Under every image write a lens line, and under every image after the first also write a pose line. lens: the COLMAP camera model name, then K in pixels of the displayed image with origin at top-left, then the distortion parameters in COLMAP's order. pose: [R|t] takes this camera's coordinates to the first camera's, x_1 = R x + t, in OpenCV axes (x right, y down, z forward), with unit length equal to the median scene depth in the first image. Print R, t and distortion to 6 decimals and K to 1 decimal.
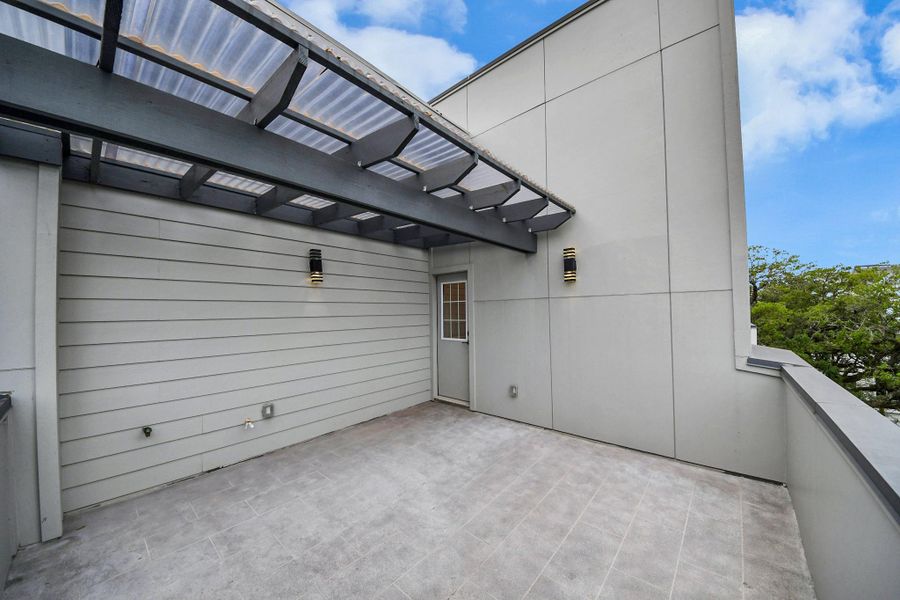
lens RADIAL K [[328.2, 0, 450.6], [0, 328.2, 305.5], [0, 0, 1]] dist [0.025302, -0.016768]
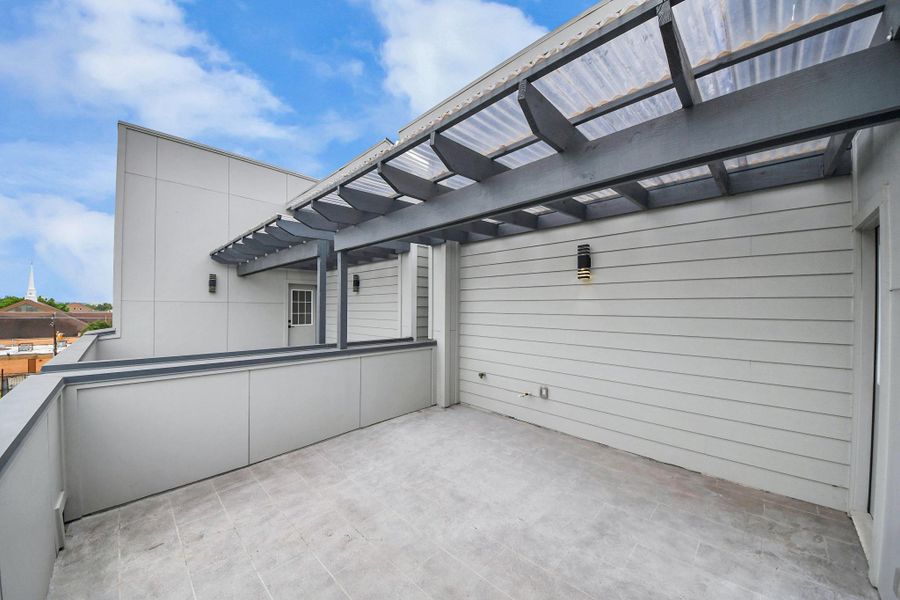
lens RADIAL K [[320.6, 0, 450.0], [0, 320.6, 305.6], [0, 0, 1]] dist [0.022228, -0.015637]
pose [[-0.083256, 0.001803, -0.996527, 0.609869], [0.006858, 0.999976, 0.001236, 0.003886], [0.996505, -0.006731, -0.083267, 0.741714]]
